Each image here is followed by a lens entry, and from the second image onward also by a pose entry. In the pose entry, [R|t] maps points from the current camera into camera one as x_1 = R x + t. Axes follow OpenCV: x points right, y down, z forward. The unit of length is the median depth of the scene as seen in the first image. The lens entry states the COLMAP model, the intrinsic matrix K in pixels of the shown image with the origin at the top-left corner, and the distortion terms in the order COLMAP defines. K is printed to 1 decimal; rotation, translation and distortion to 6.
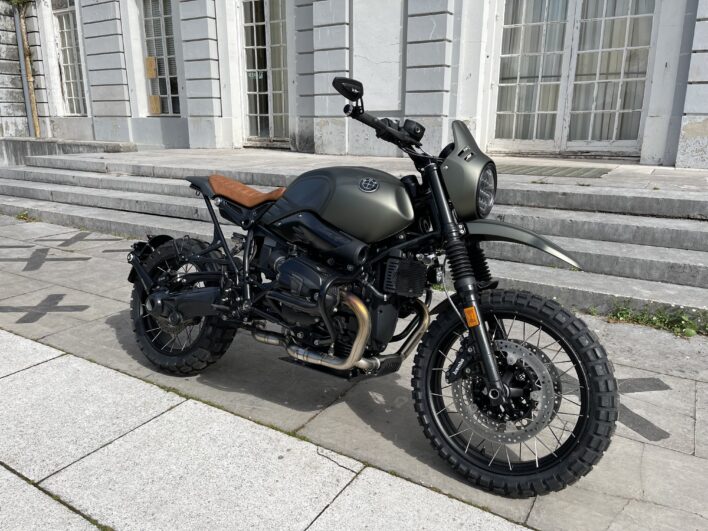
lens RADIAL K [[531.6, 0, 354.0], [0, 531.6, 265.5], [0, 0, 1]] dist [0.062939, -0.080058]
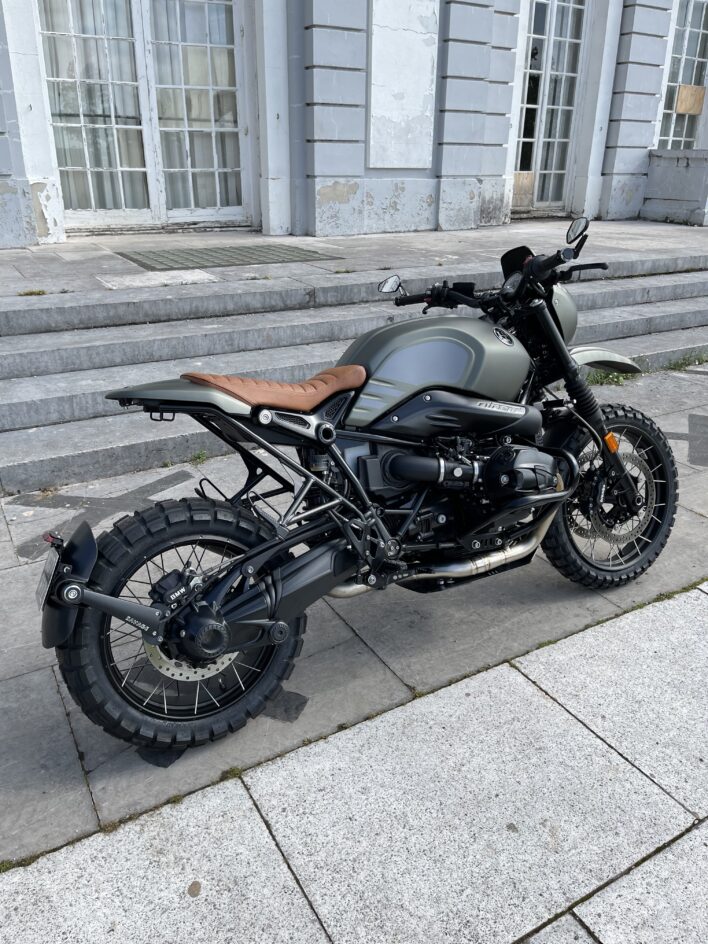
lens RADIAL K [[712.4, 0, 349.2], [0, 712.4, 476.5], [0, 0, 1]] dist [0.066720, -0.087911]
pose [[0.480456, -0.351489, 0.803503, -0.426010], [0.219764, 0.935196, 0.277689, -0.104220], [-0.849038, 0.043164, 0.526565, 0.258737]]
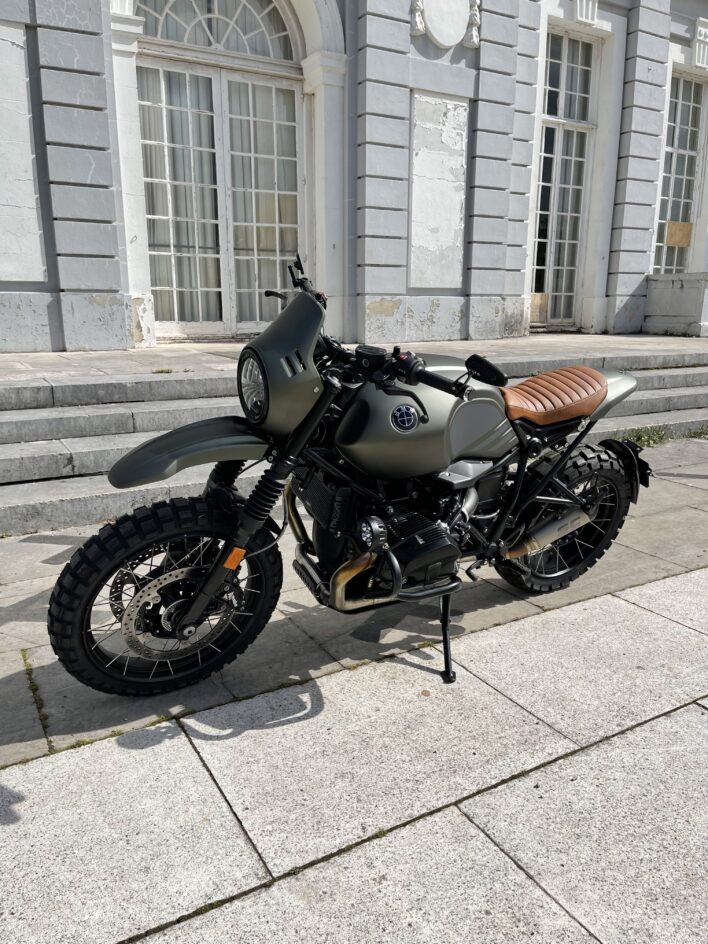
lens RADIAL K [[712.4, 0, 349.2], [0, 712.4, 476.5], [0, 0, 1]] dist [0.066720, -0.087911]
pose [[0.482241, -0.207940, 0.851002, -0.562185], [0.227099, 0.967886, 0.107809, -0.071642], [-0.846091, 0.141272, 0.513977, 0.273007]]
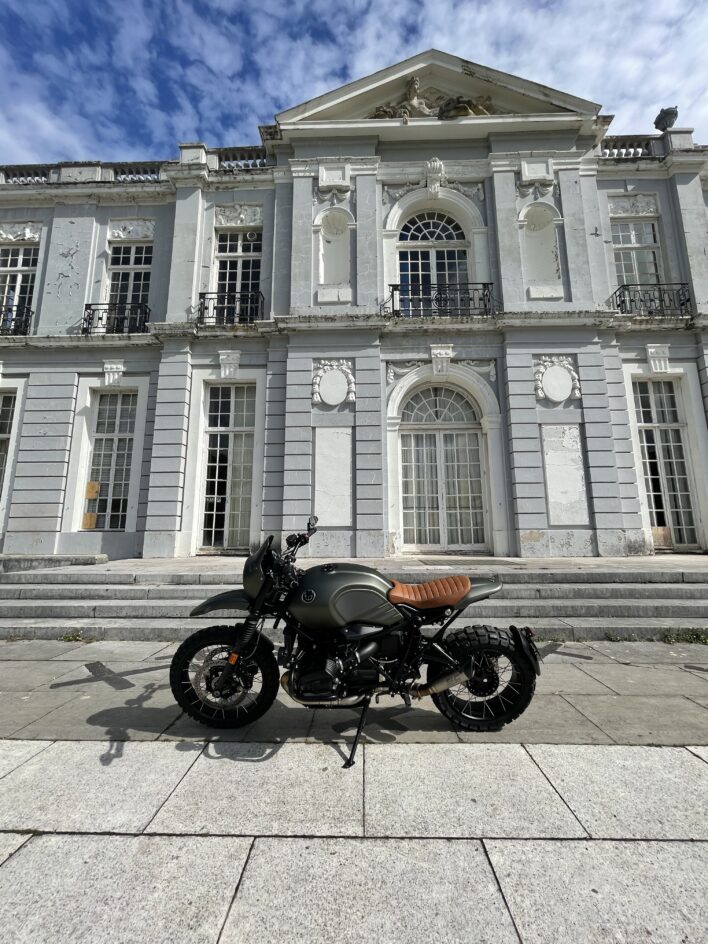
lens RADIAL K [[376.4, 0, 355.0], [0, 376.4, 473.2], [0, 0, 1]] dist [-0.000174, 0.000492]
pose [[0.868172, 0.071698, 0.491057, -0.445326], [0.135245, 0.917871, -0.373125, -0.036495], [-0.477479, 0.390350, 0.787173, 0.123905]]
